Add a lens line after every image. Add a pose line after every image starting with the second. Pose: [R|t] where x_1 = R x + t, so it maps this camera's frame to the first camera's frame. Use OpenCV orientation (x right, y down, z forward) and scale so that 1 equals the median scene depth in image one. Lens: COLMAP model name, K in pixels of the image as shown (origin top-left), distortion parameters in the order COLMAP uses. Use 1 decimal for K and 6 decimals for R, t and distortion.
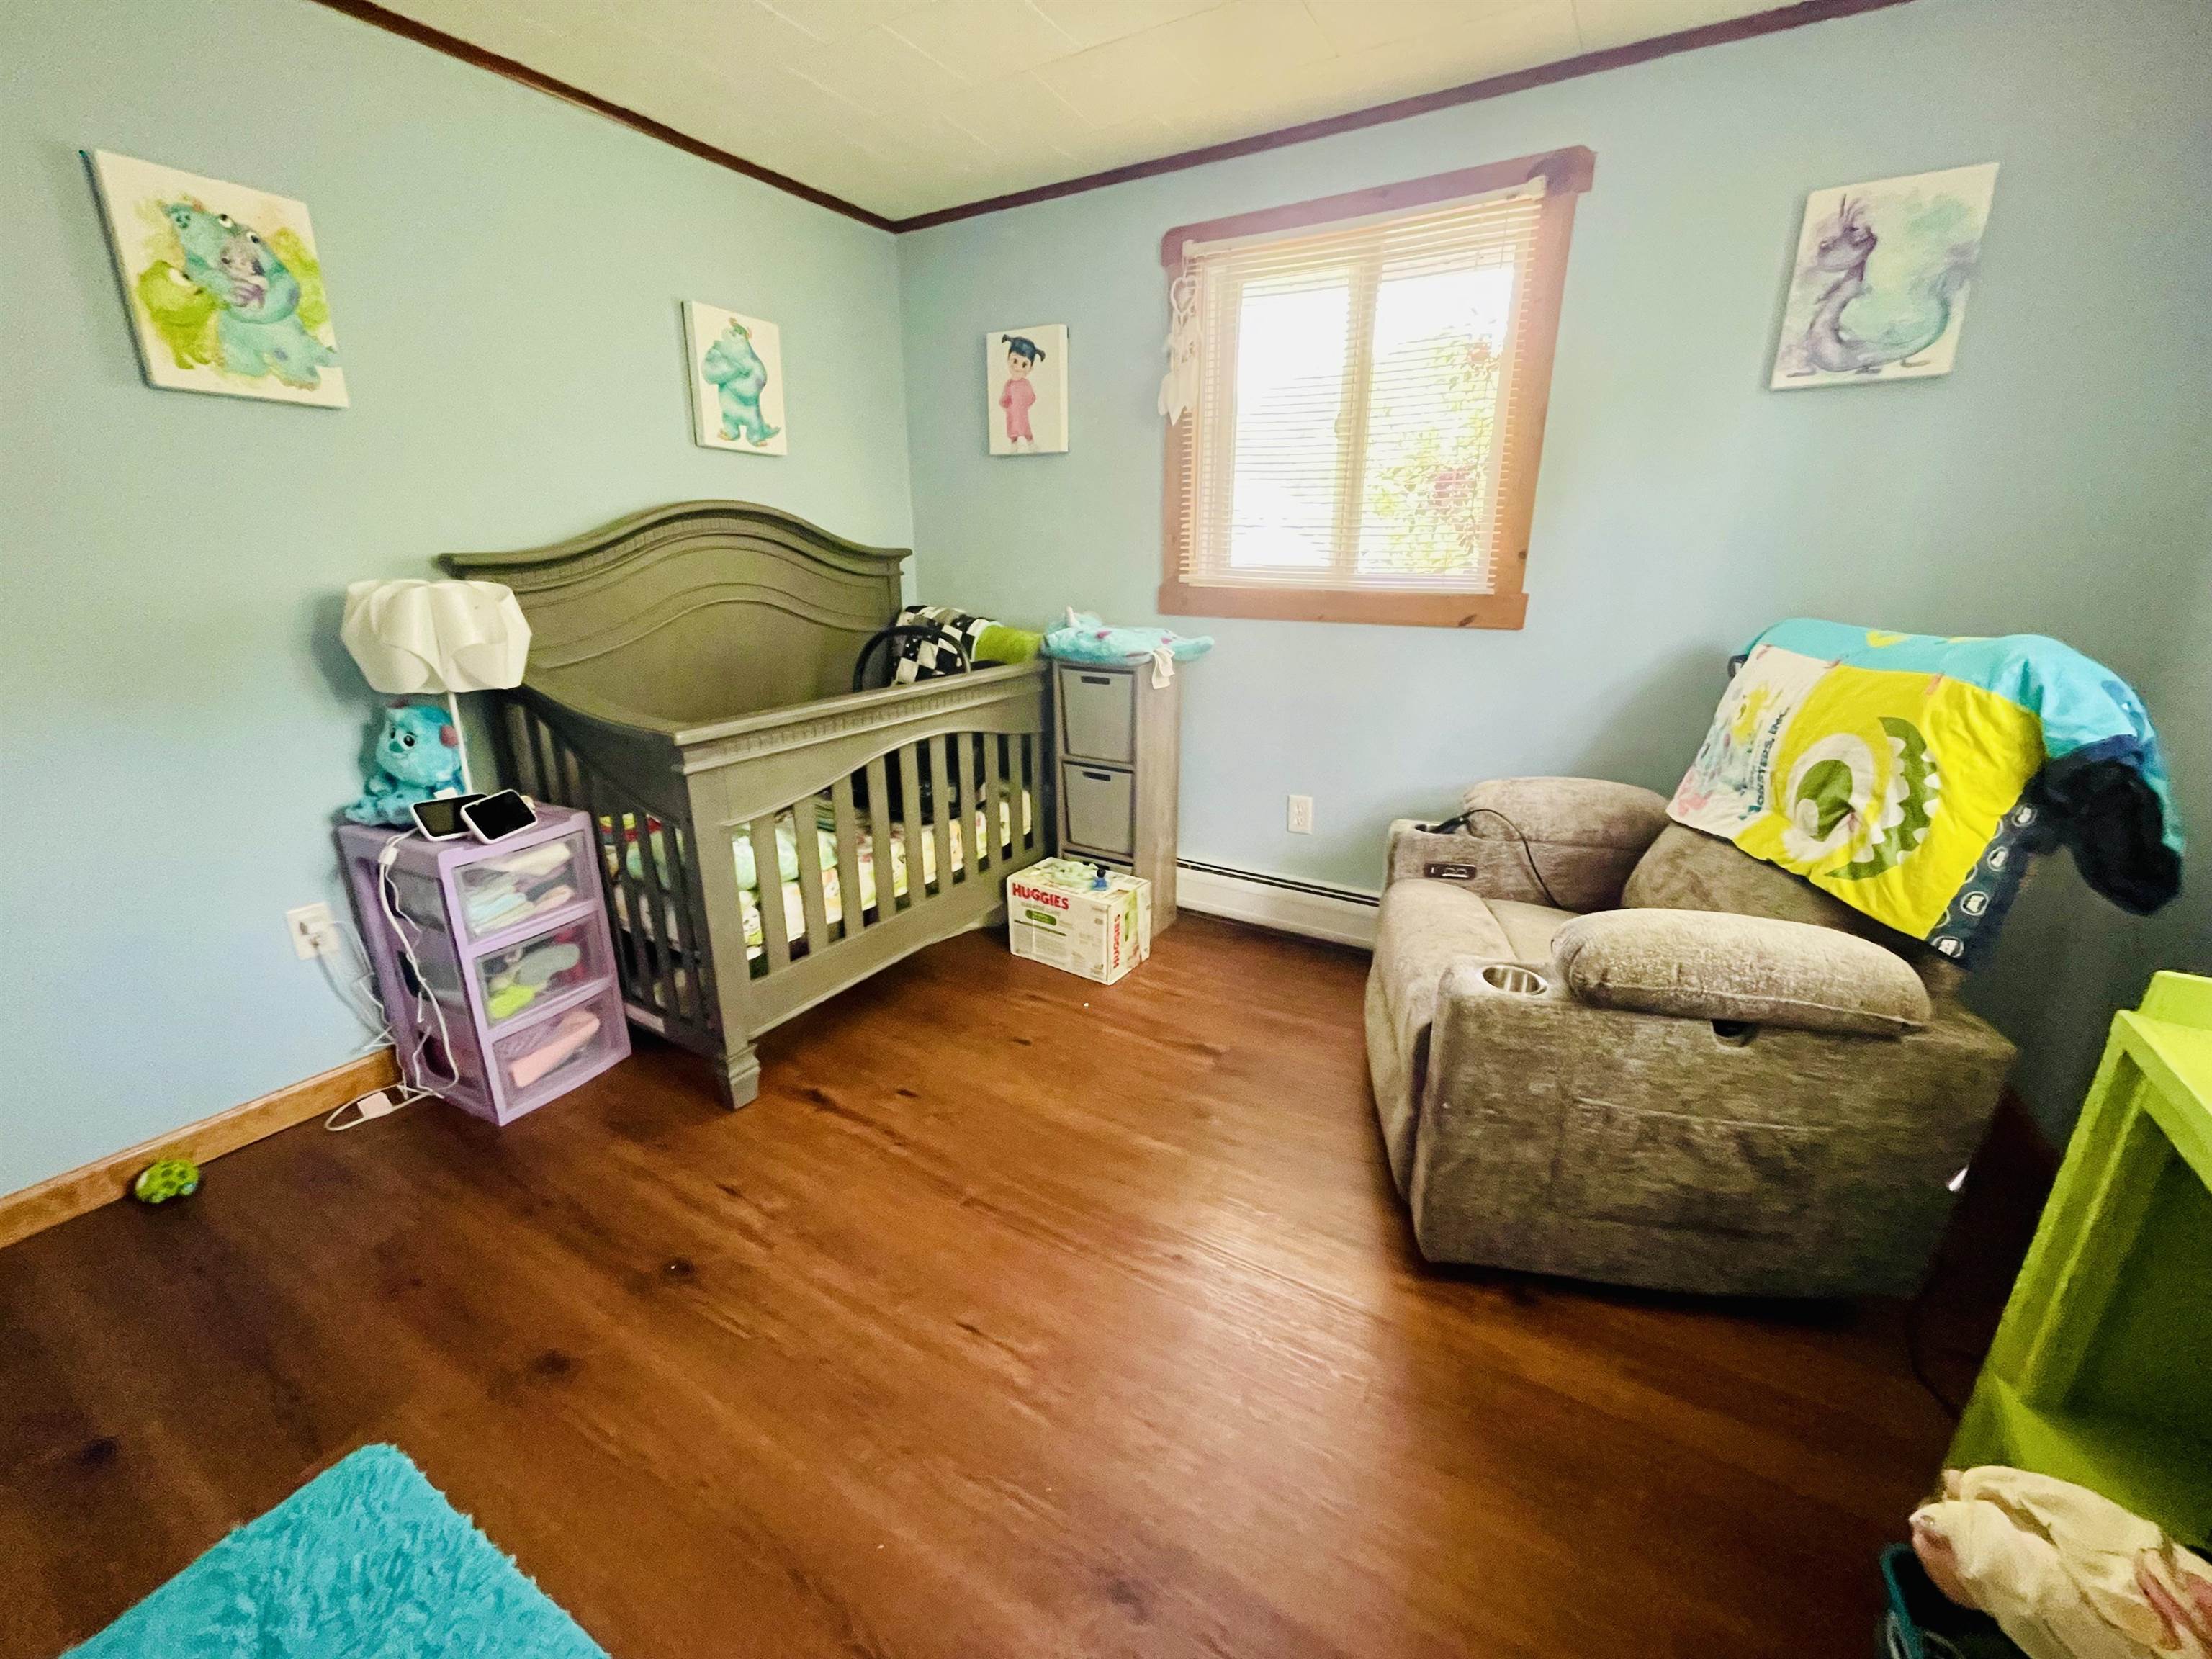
lens RADIAL K [[893.1, 0, 1098.5], [0, 893.1, 833.2], [0, 0, 1]] dist [-0.001222, 0.000222]
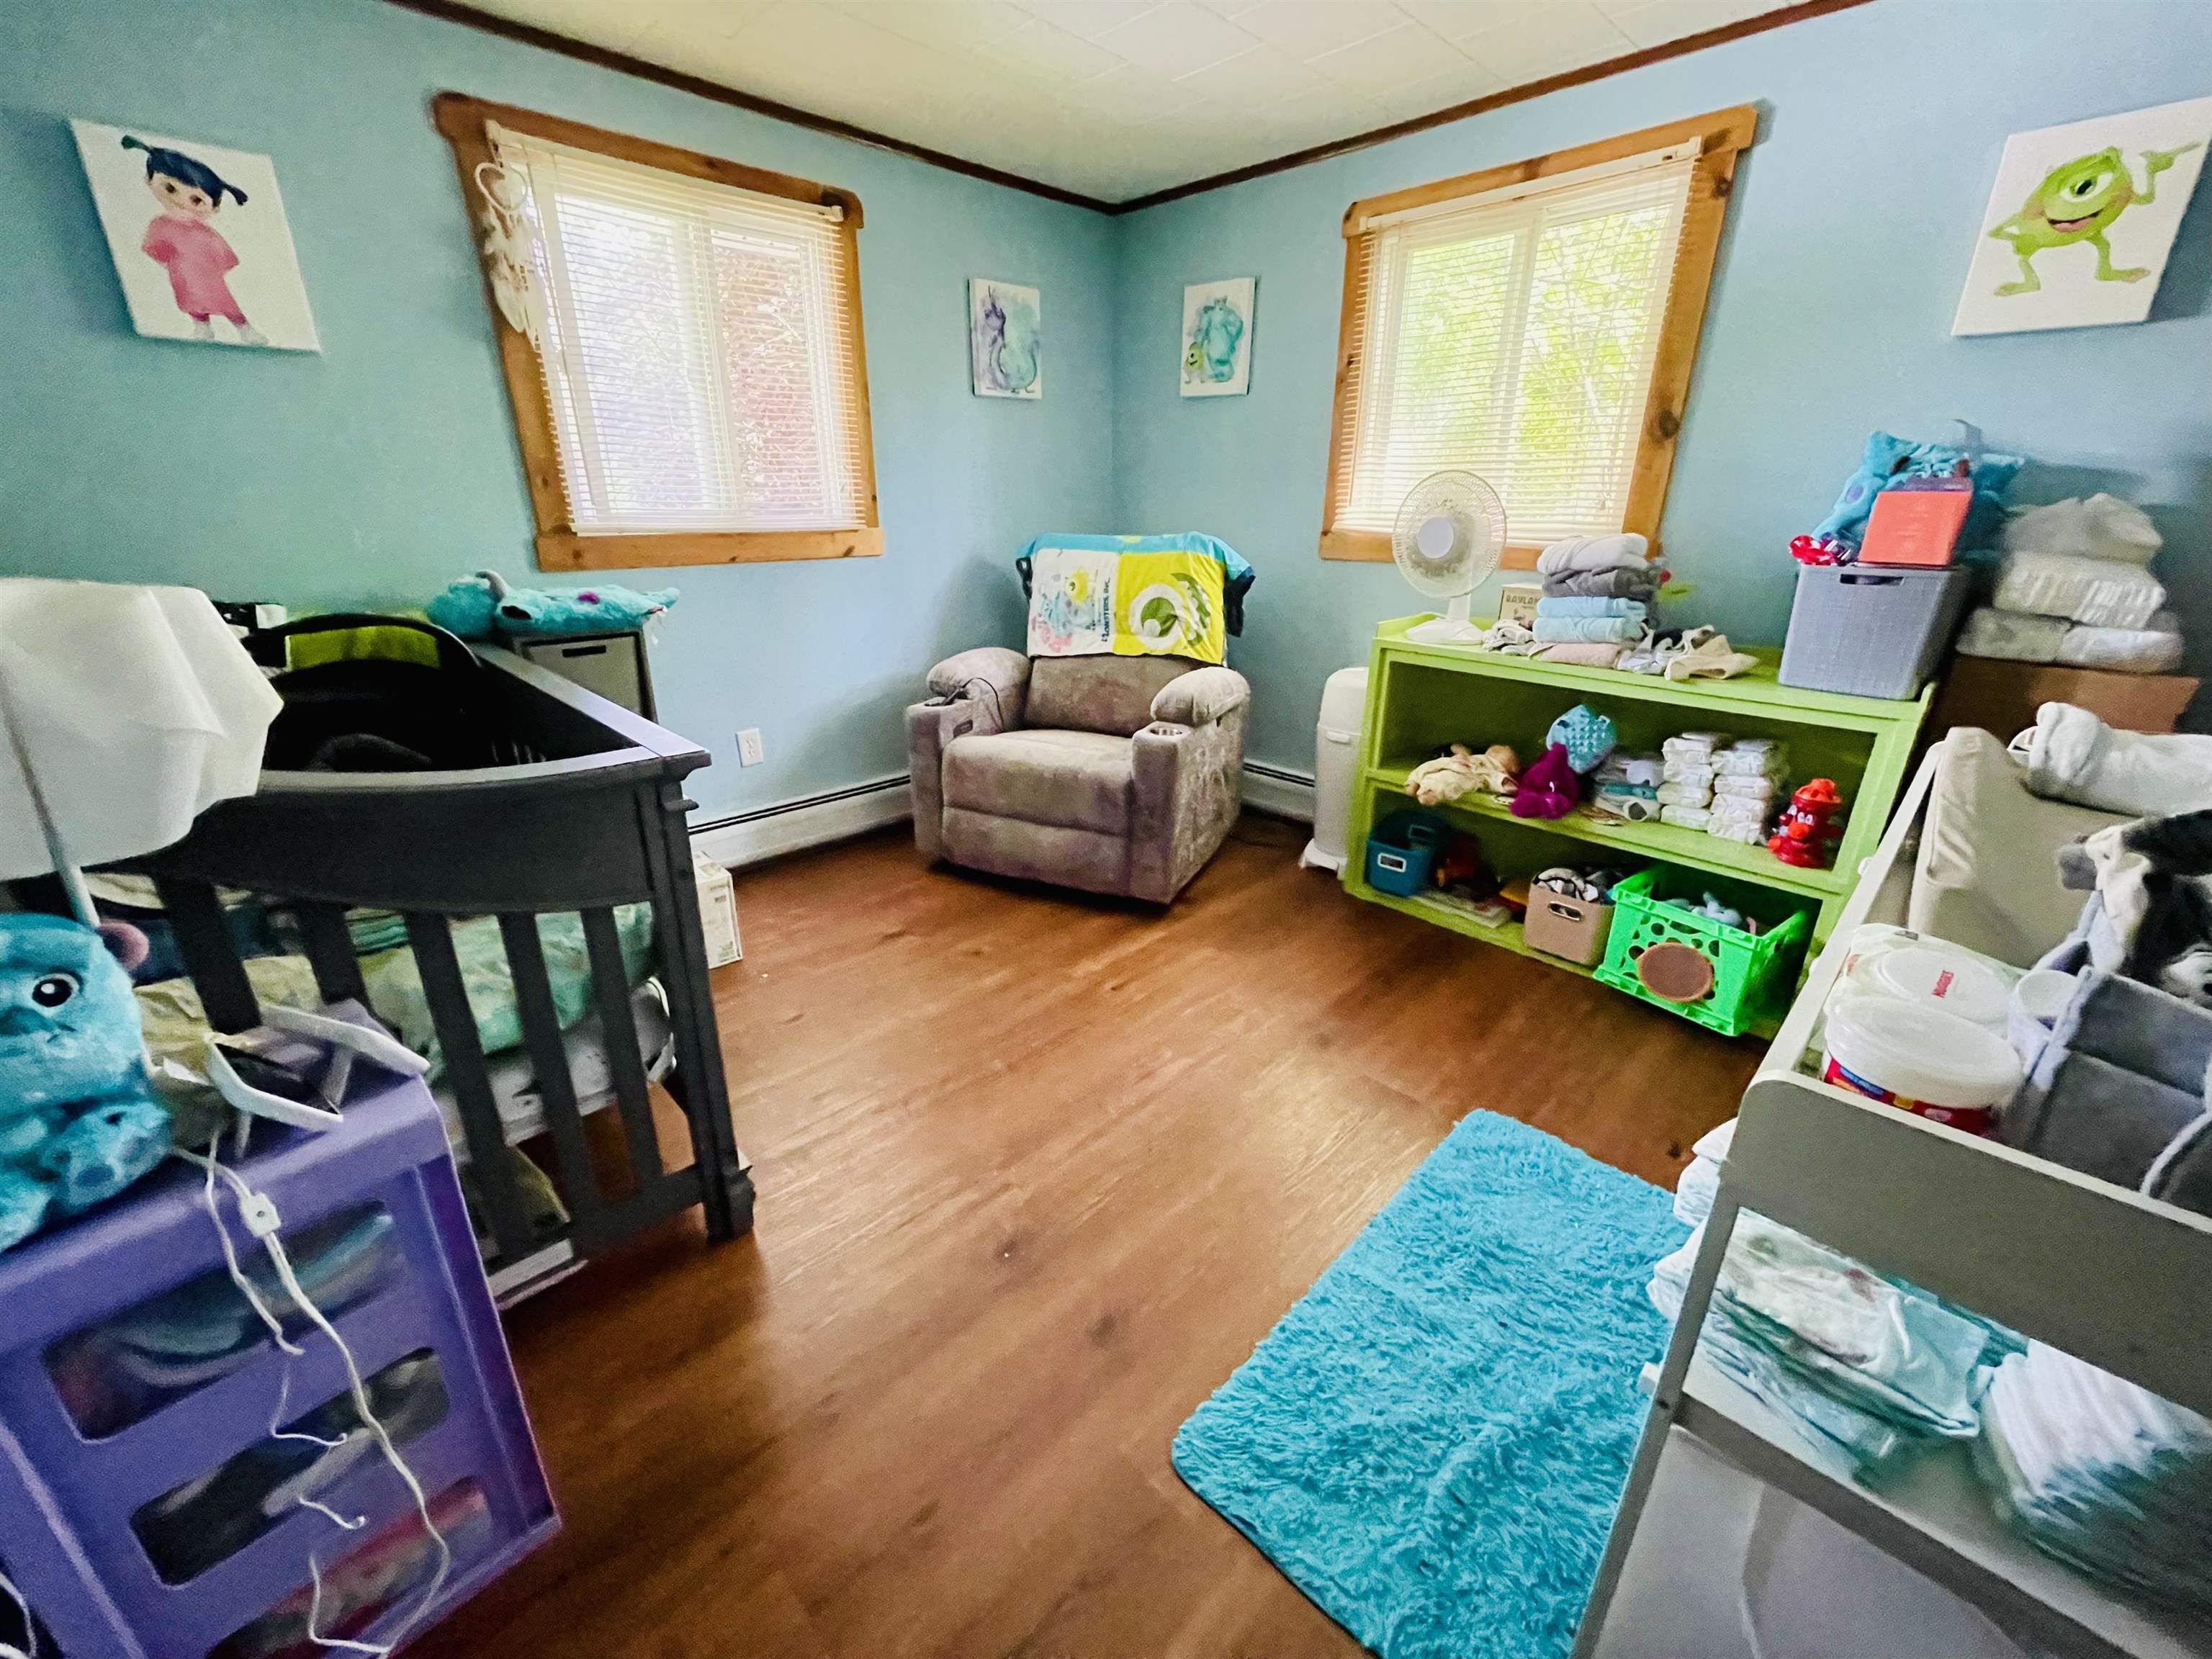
lens RADIAL K [[893.1, 0, 1098.5], [0, 893.1, 833.2], [0, 0, 1]] dist [-0.001222, 0.000222]
pose [[0.248129, -0.342689, 0.906088, -1.011808], [0.293440, 0.917984, 0.266831, -0.136499], [-0.923215, 0.199674, 0.328337, 0.435870]]
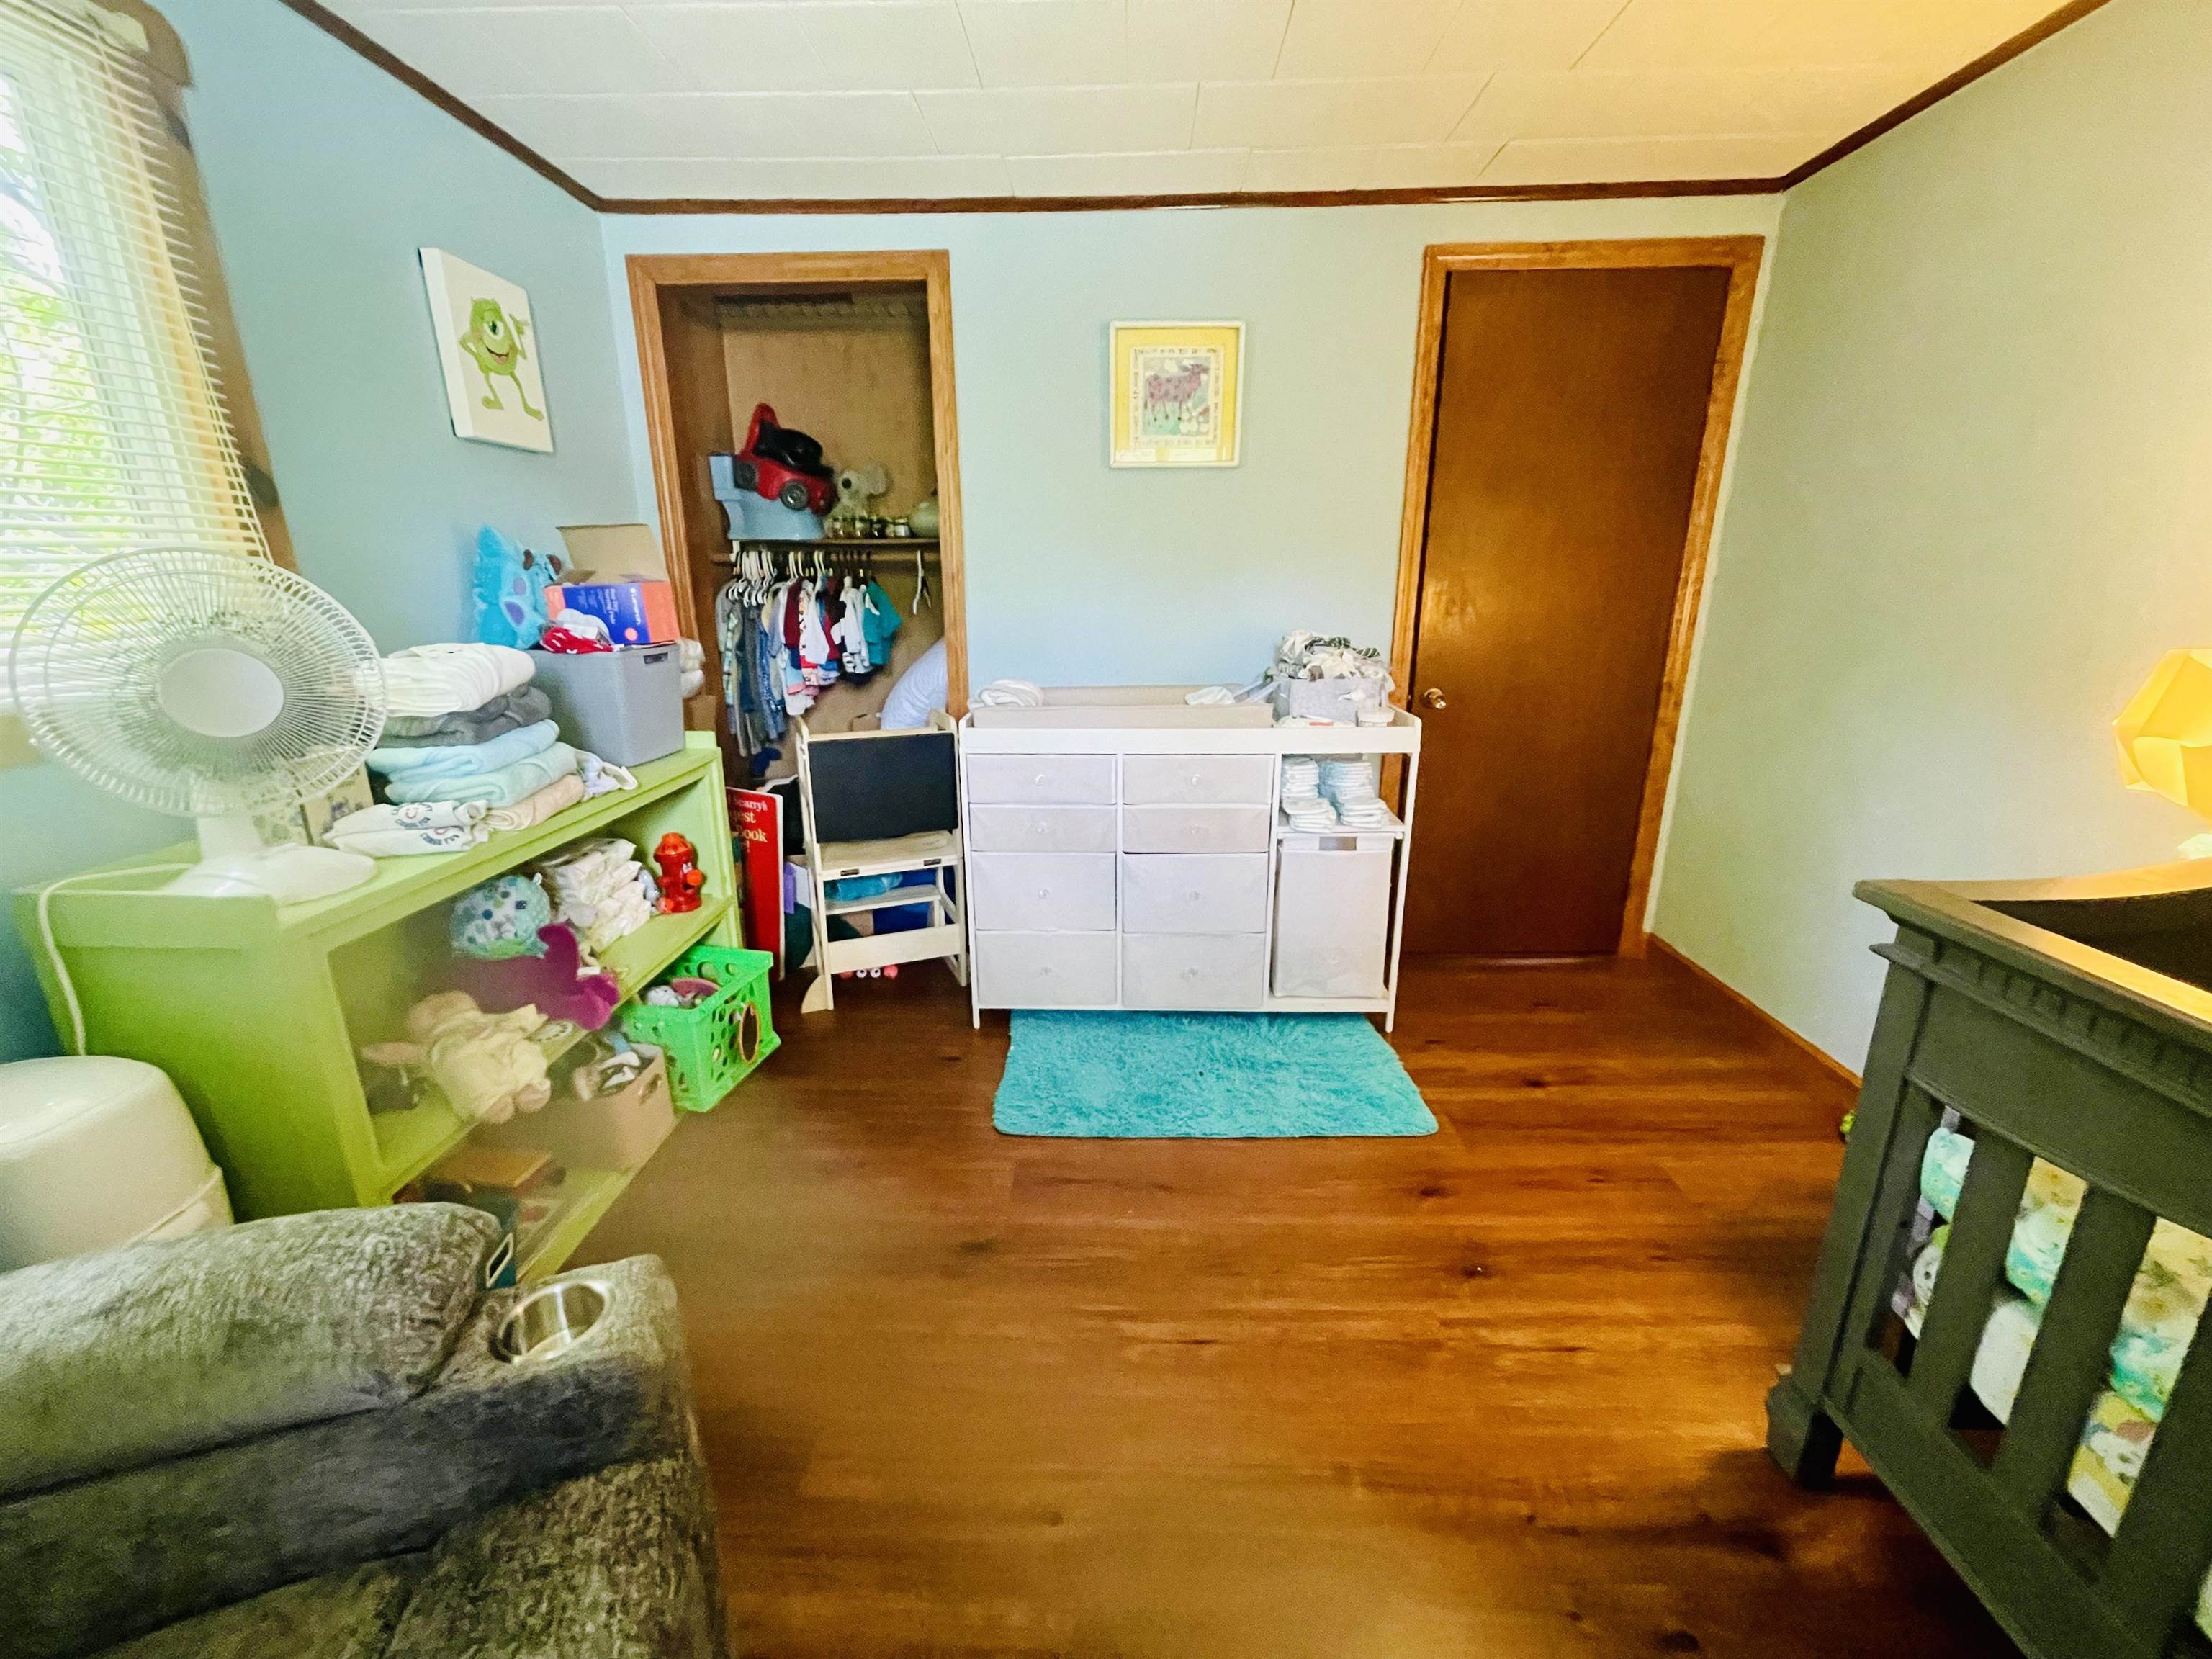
lens RADIAL K [[893.1, 0, 1098.5], [0, 893.1, 833.2], [0, 0, 1]] dist [-0.001222, 0.000222]
pose [[-0.871288, 0.138934, -0.470696, 0.292542], [-0.149698, 0.838150, 0.524495, -0.372203], [0.467384, 0.527449, -0.709472, 1.097884]]
